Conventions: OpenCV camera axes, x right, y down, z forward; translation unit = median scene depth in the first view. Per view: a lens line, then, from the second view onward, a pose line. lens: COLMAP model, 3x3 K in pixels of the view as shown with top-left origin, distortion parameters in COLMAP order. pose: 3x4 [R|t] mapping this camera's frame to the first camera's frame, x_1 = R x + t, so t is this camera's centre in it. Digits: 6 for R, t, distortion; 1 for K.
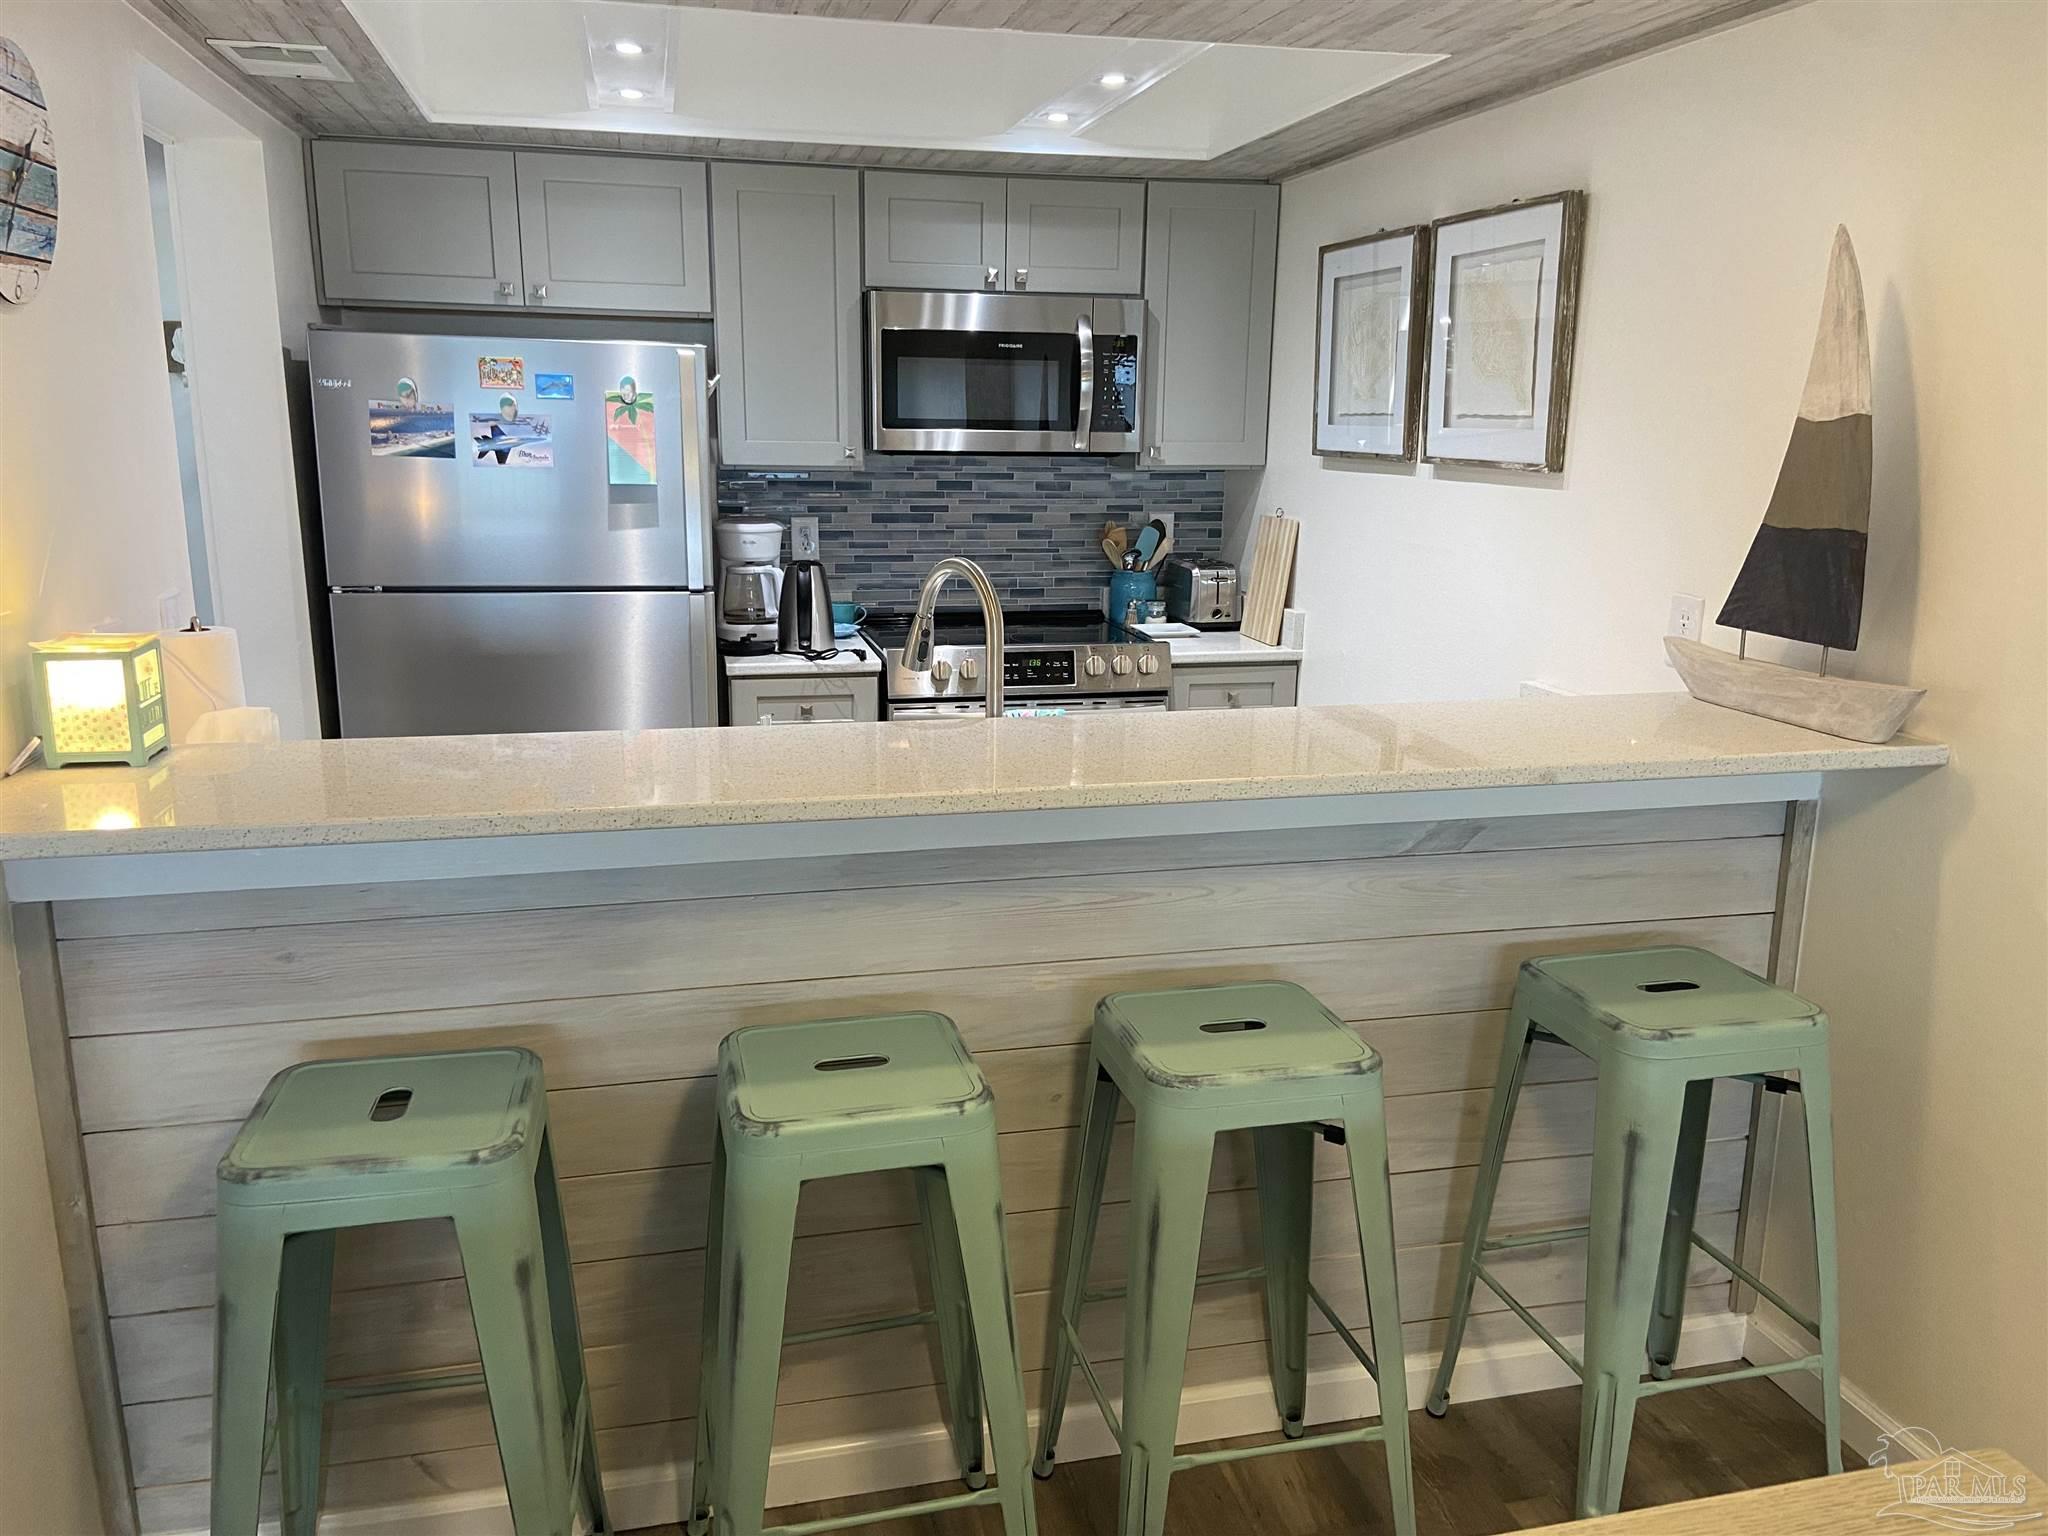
lens RADIAL K [[1545.1, 0, 1015.1], [0, 1545.1, 764.5], [0, 0, 1]] dist [0.119763, -0.153872]
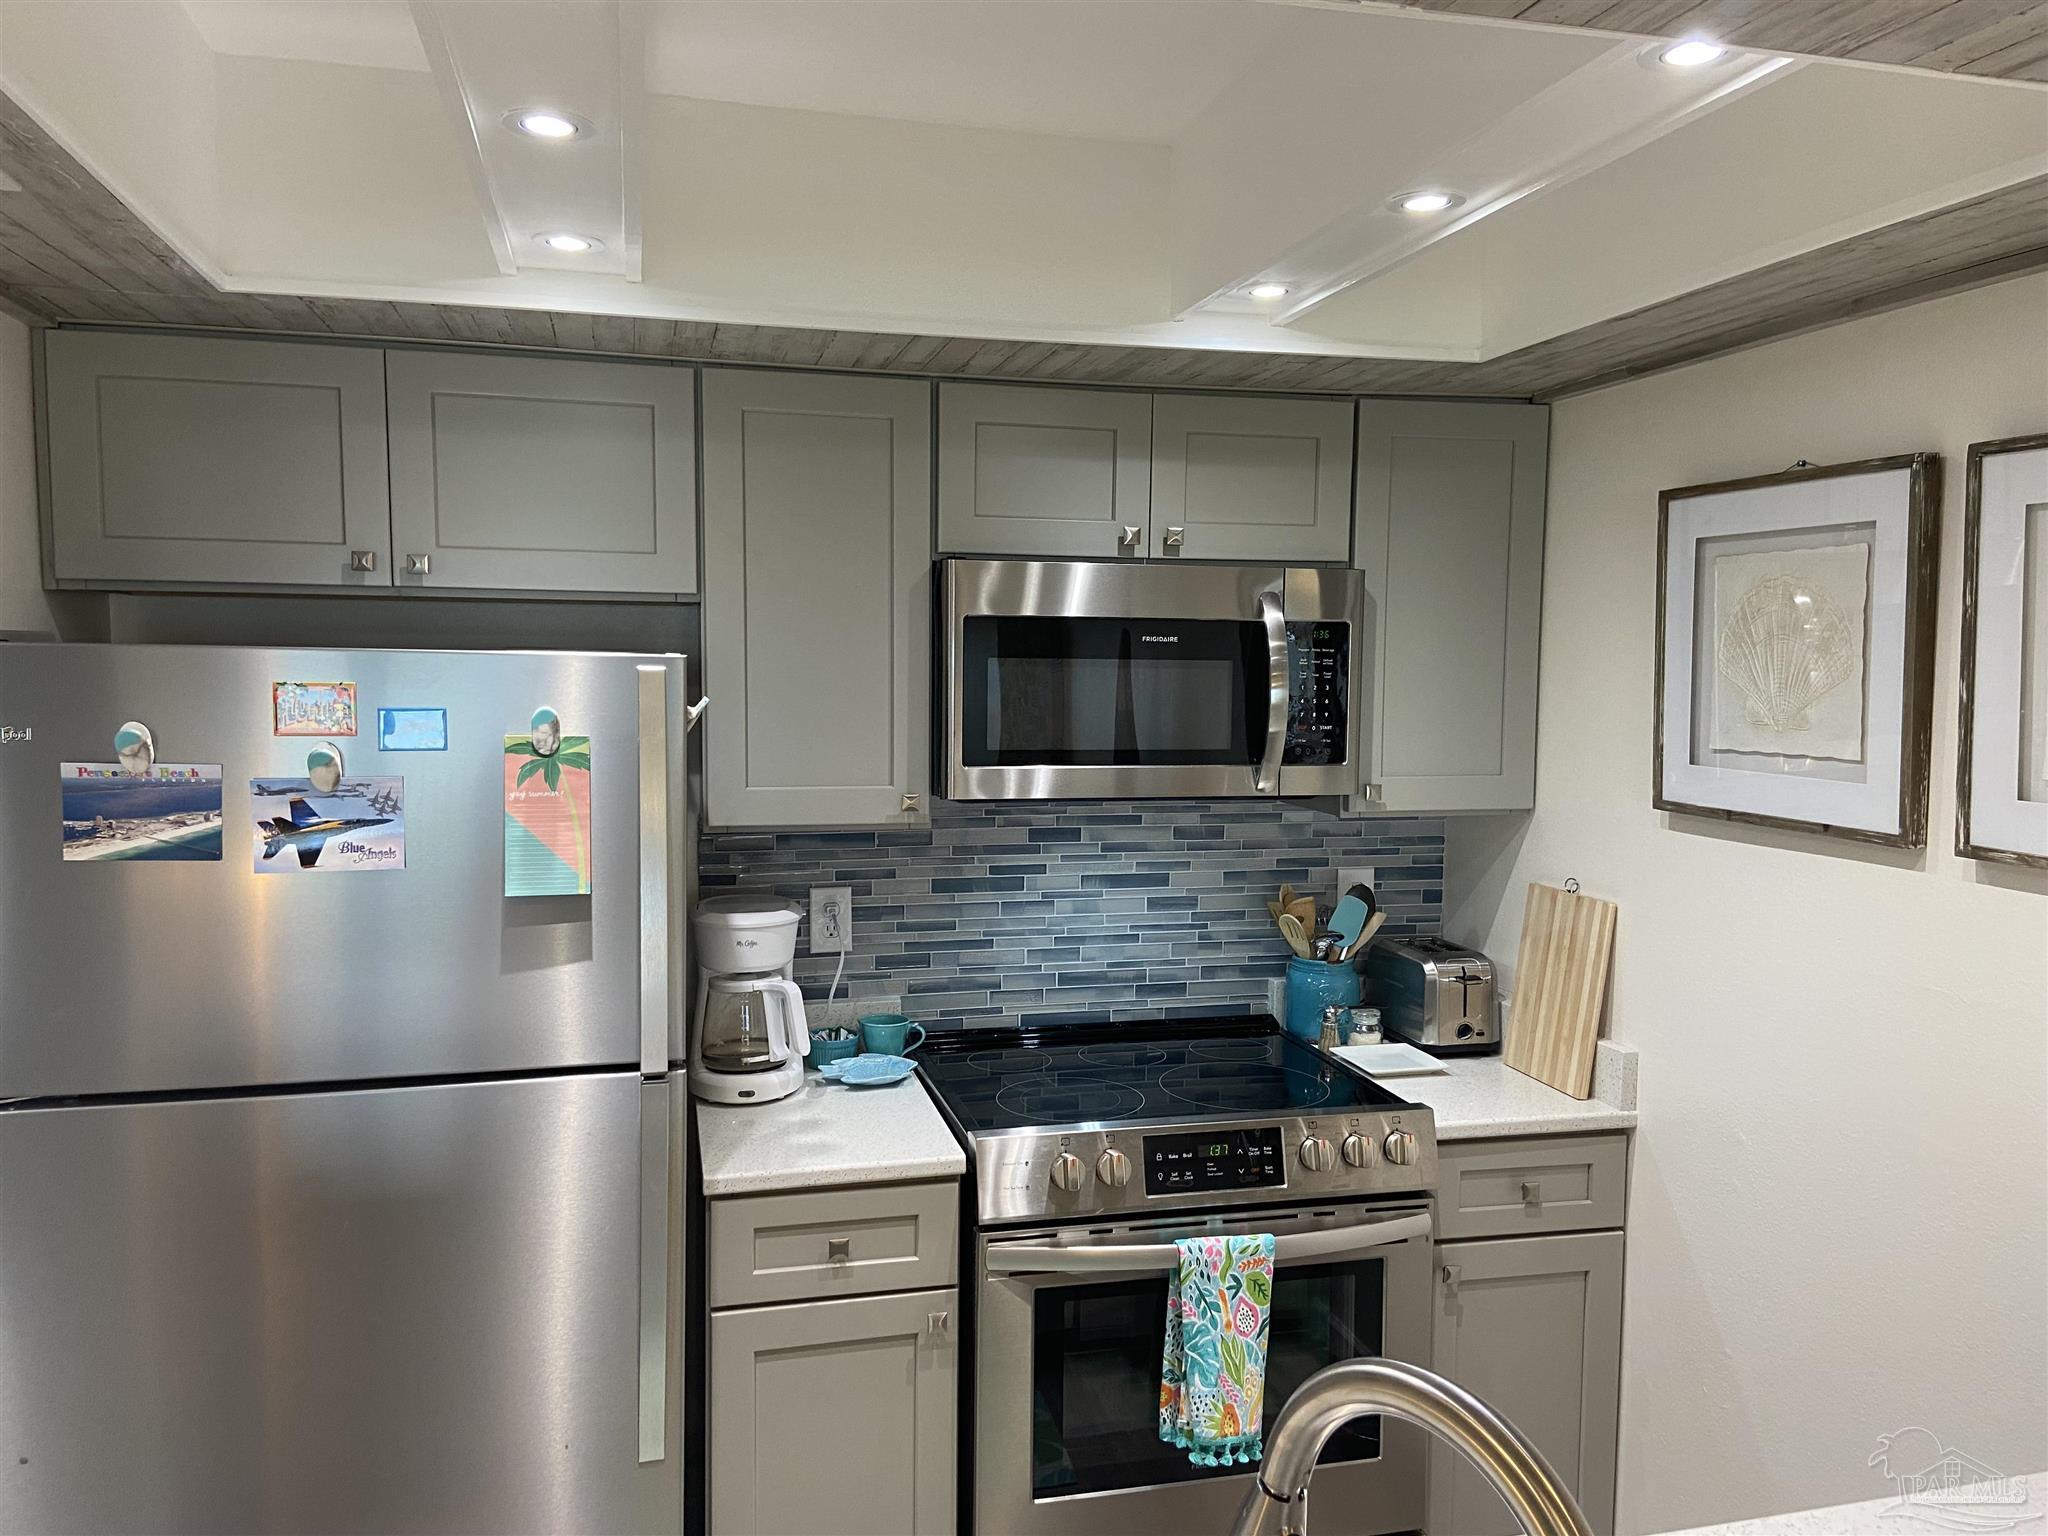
lens RADIAL K [[1544.0, 0, 1024.0], [0, 1544.0, 768.0], [0, 0, 1]] dist [0.122726, -0.152518]
pose [[0.999791, -0.004612, 0.019933, -0.075522], [0.007547, 0.988690, -0.149784, -0.125206], [-0.019017, 0.149903, 0.988518, 0.389865]]
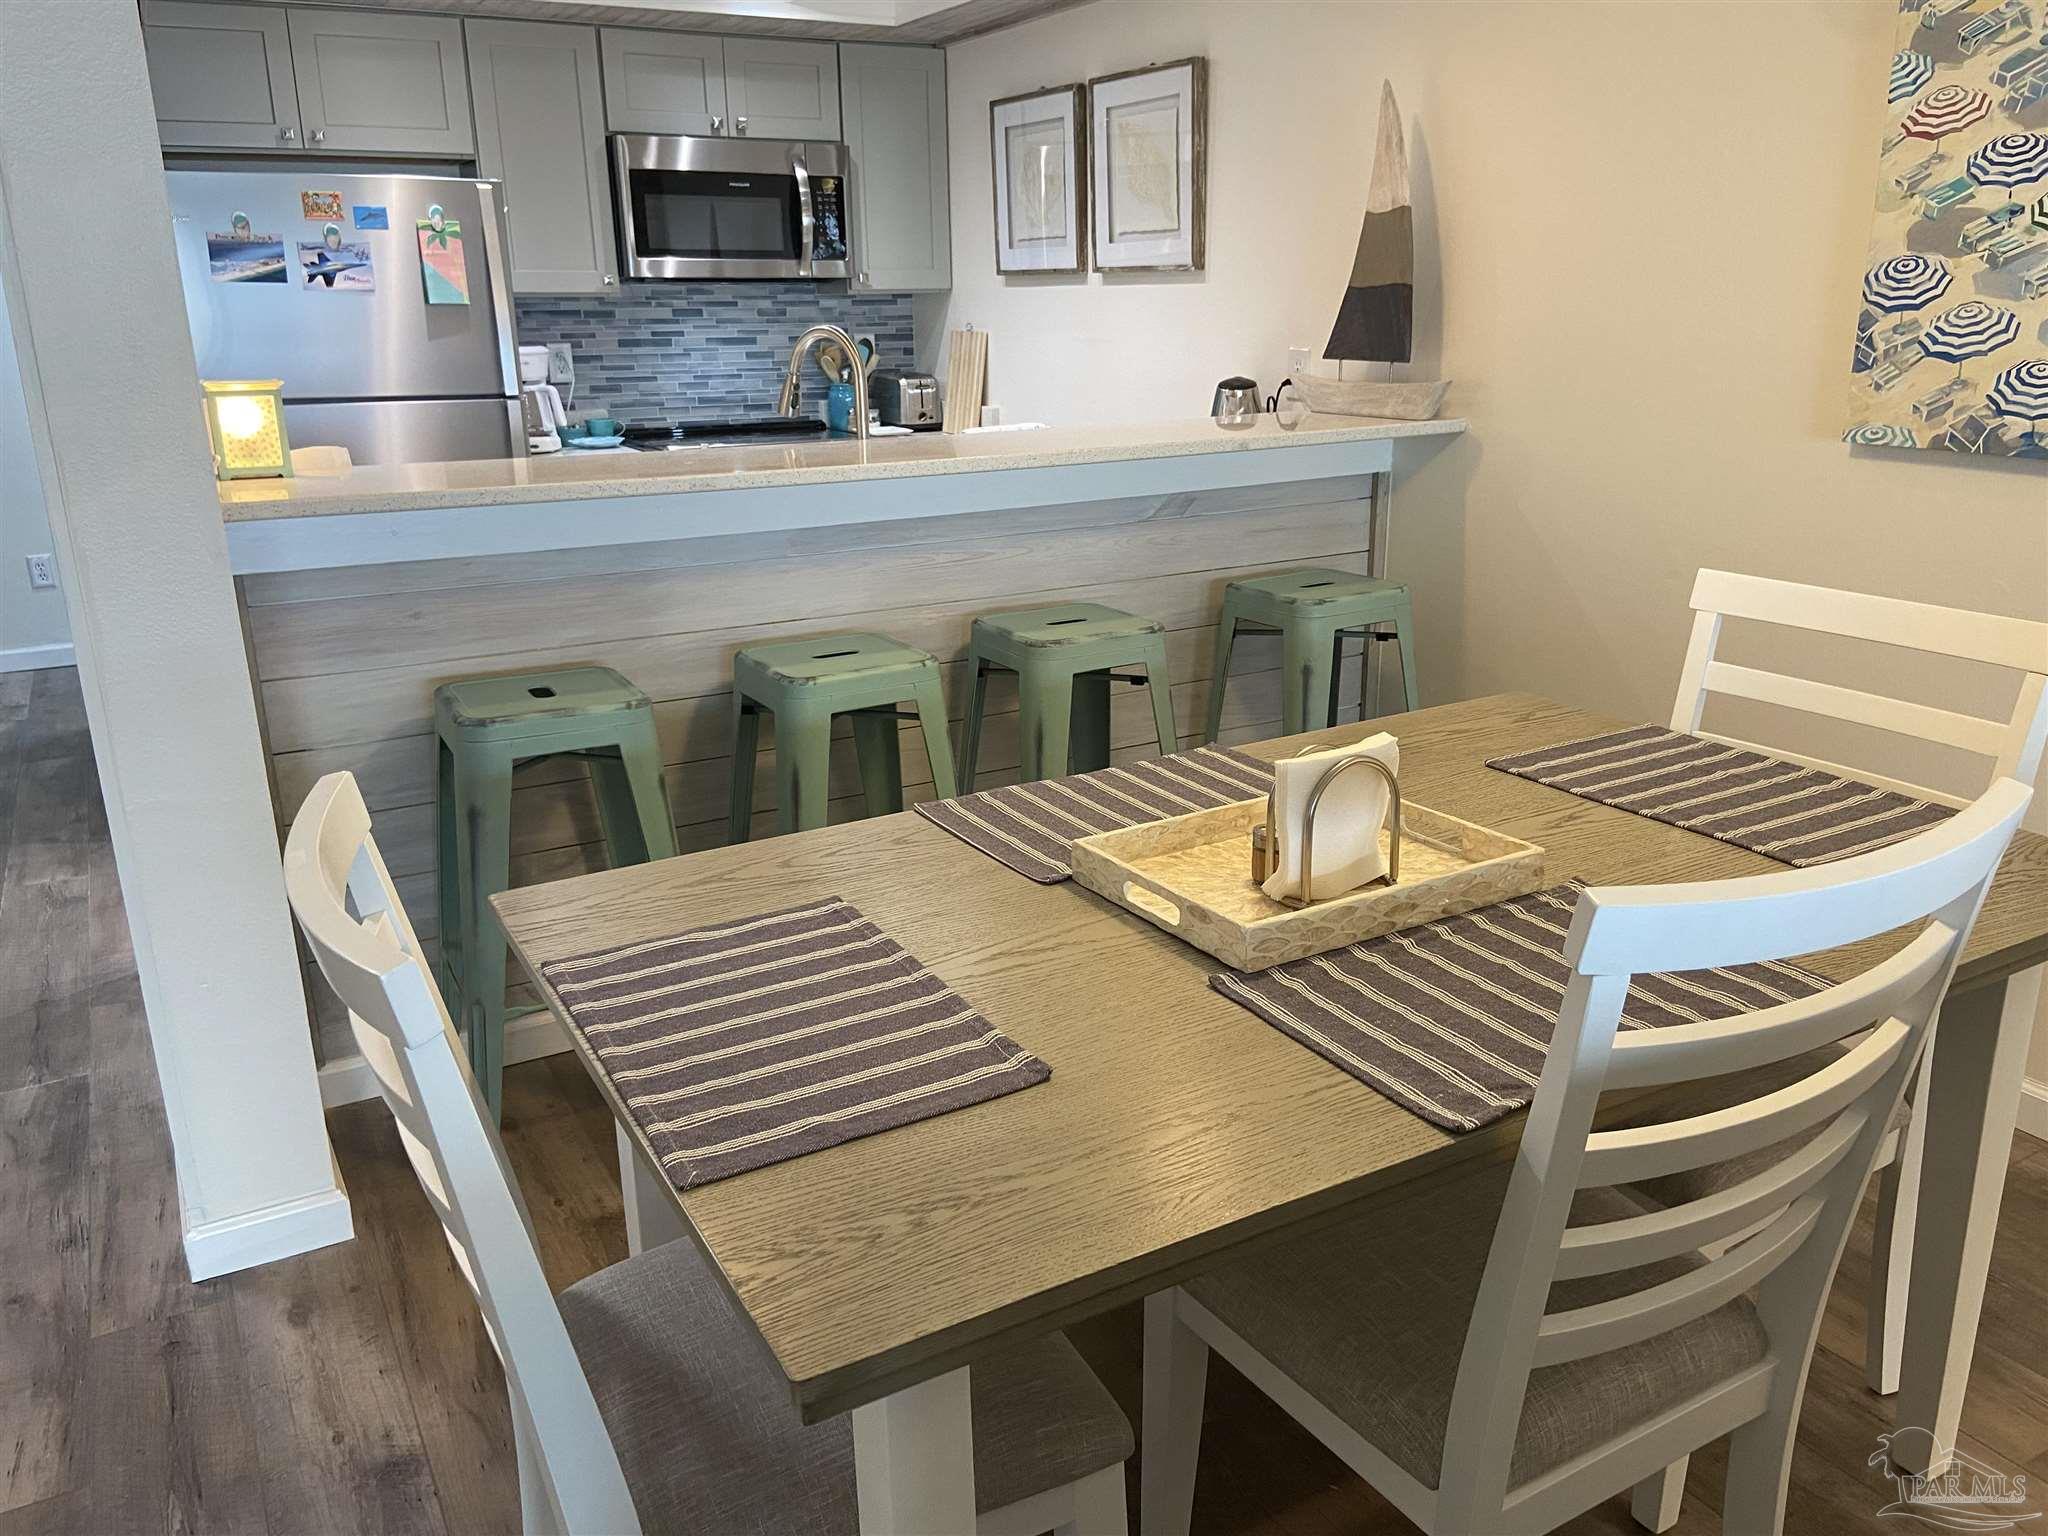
lens RADIAL K [[1544.0, 0, 1024.0], [0, 1544.0, 768.0], [0, 0, 1]] dist [0.122726, -0.152518]
pose [[0.959741, -0.105289, 0.260406, -0.158269], [0.086117, 0.992737, 0.084003, 0.091475], [-0.267359, -0.058196, 0.961838, -0.233738]]
